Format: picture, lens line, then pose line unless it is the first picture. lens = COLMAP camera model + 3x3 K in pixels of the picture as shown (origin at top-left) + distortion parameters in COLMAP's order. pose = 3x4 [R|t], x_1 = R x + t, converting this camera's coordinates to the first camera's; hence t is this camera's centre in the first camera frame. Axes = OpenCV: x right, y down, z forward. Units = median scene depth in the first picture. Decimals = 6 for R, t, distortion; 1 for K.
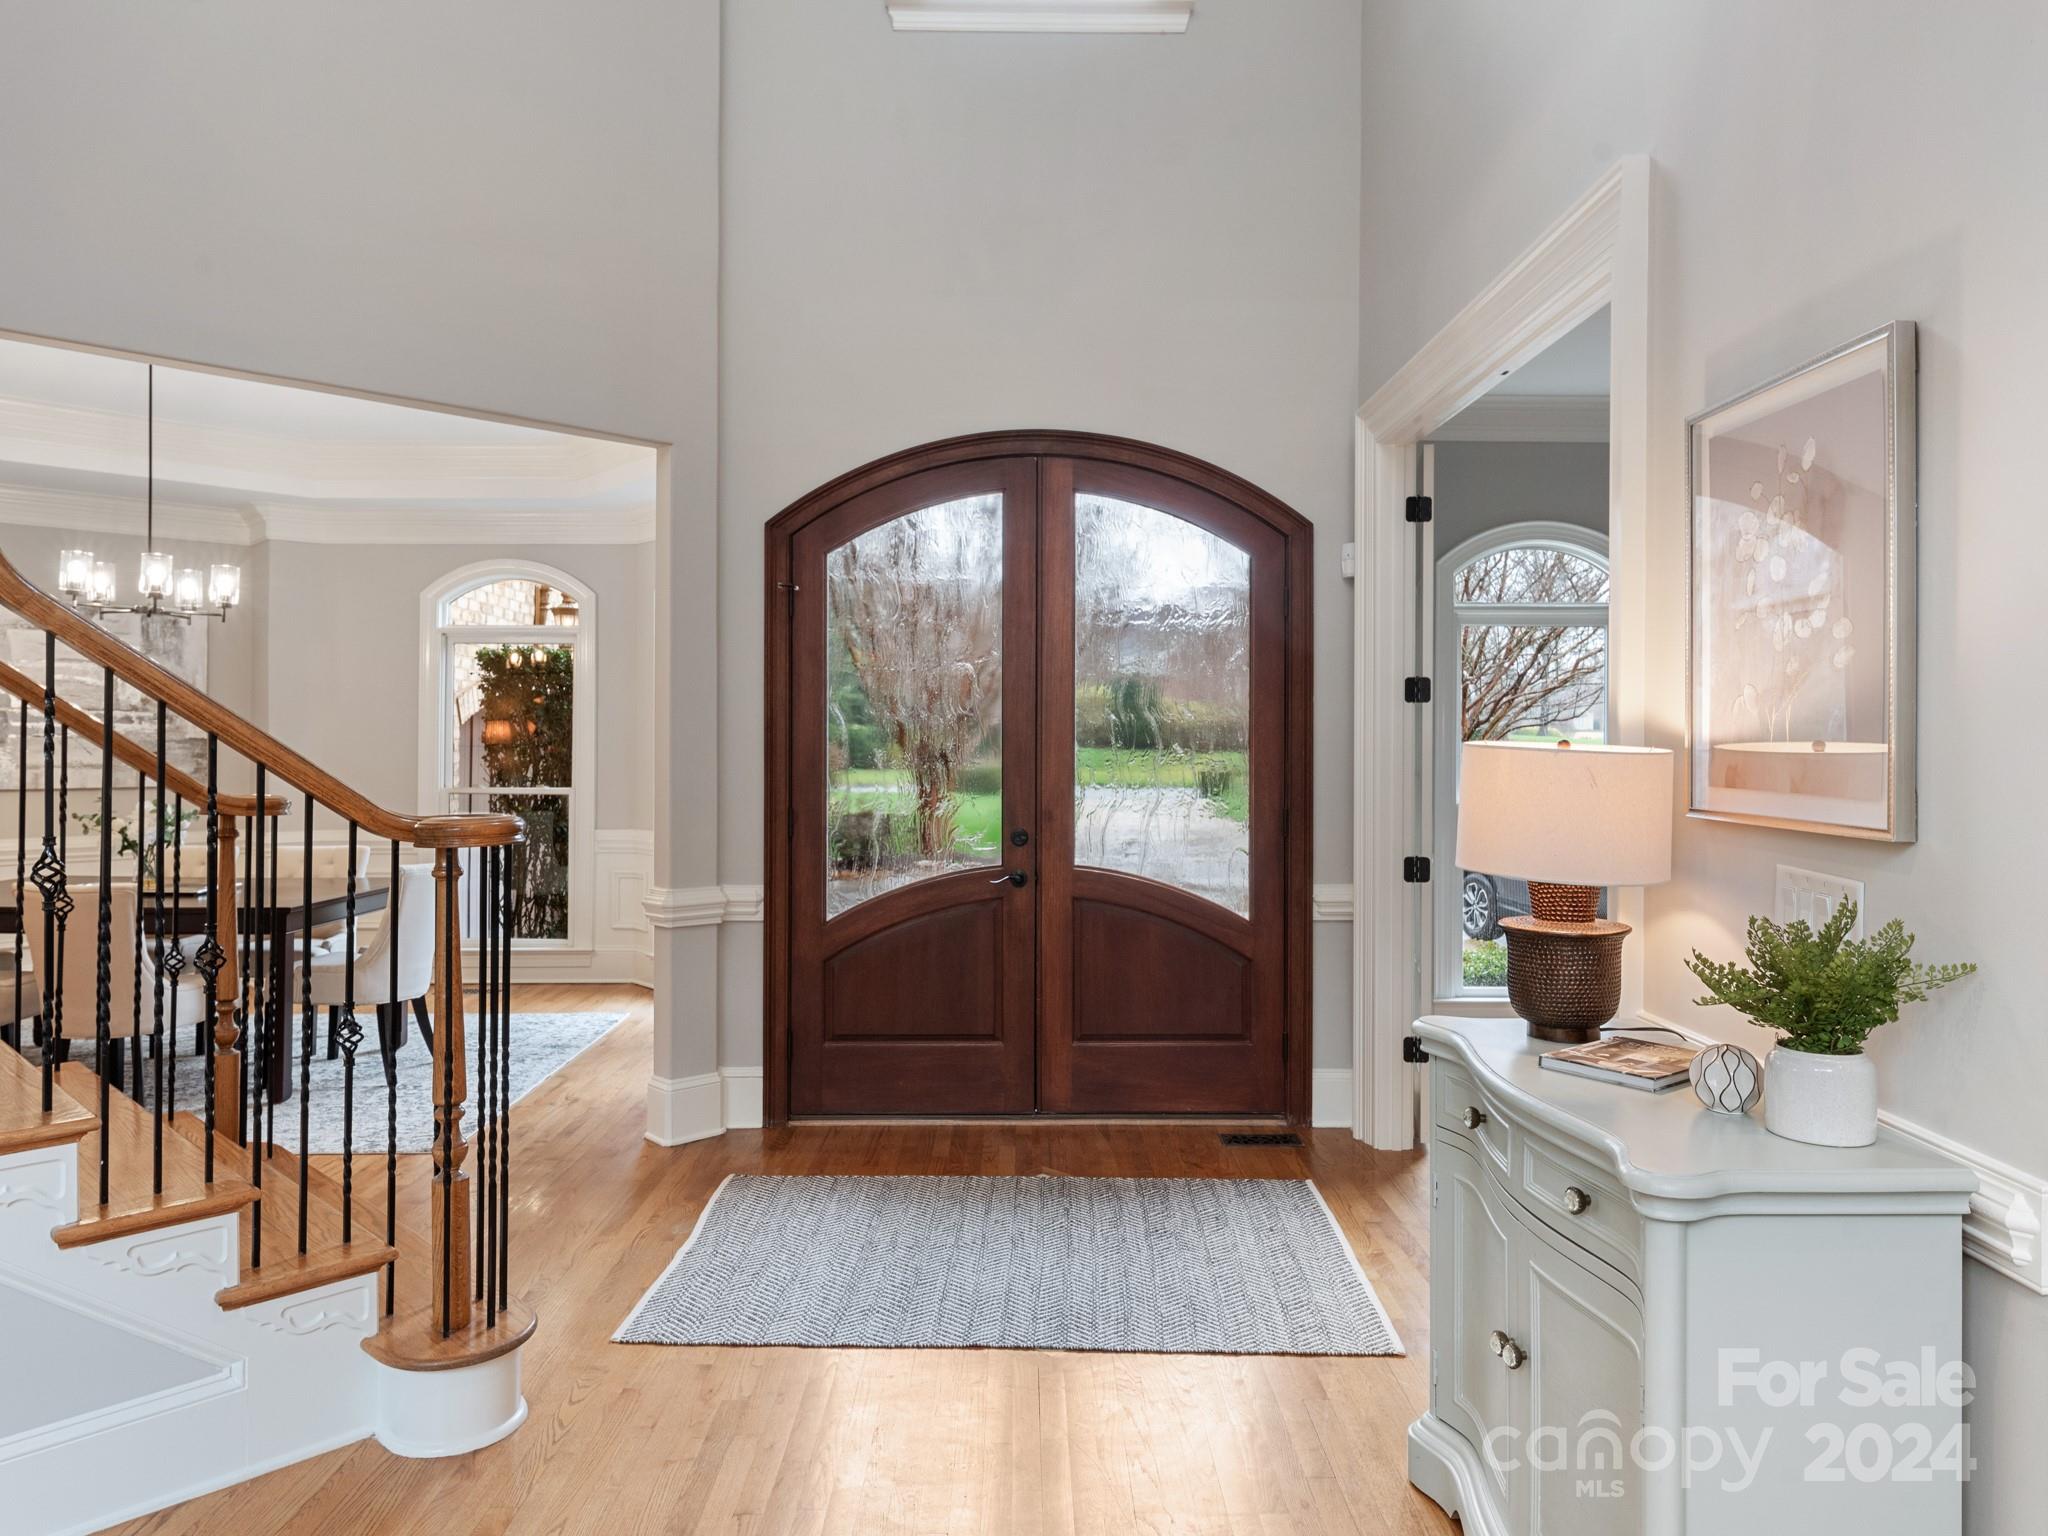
lens RADIAL K [[1316.0, 0, 1020.5], [0, 1316.0, 749.6], [0, 0, 1]] dist [0.018330, -0.007021]
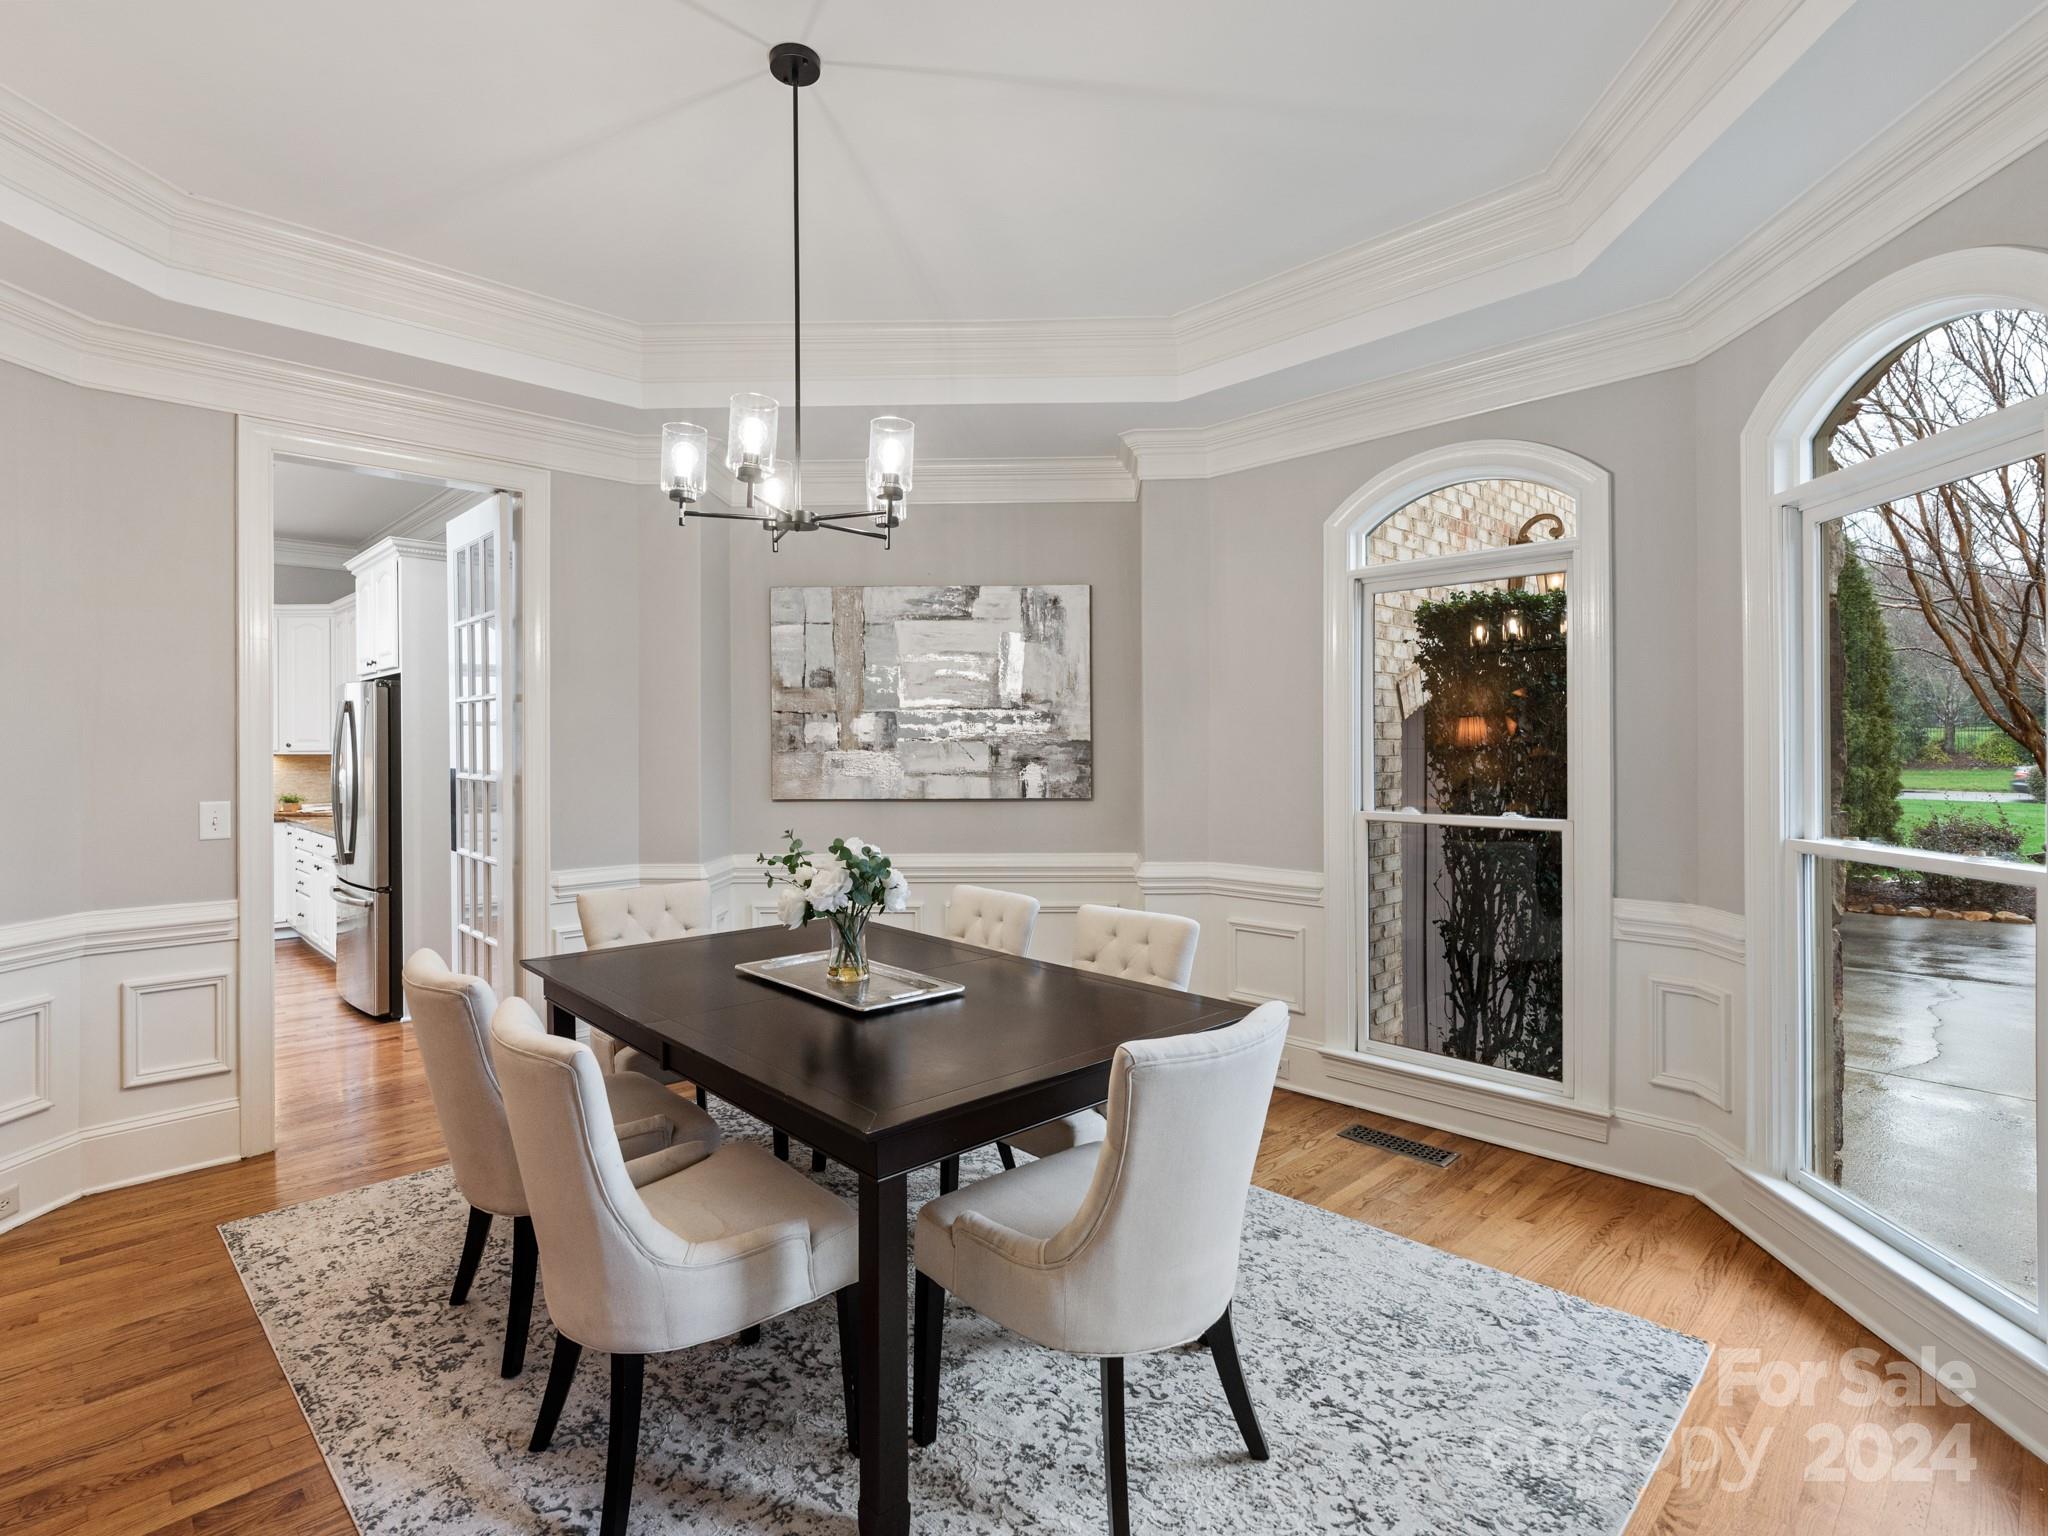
lens RADIAL K [[1020.2, 0, 1021.1], [0, 1020.2, 749.1], [0, 0, 1]] dist [0.014630, 0.000454]
pose [[0.690659, -0.000104, -0.723181, -0.175247], [0.001320, 0.999999, 0.001117, -0.003886], [0.723180, -0.001727, 0.690658, 0.497782]]
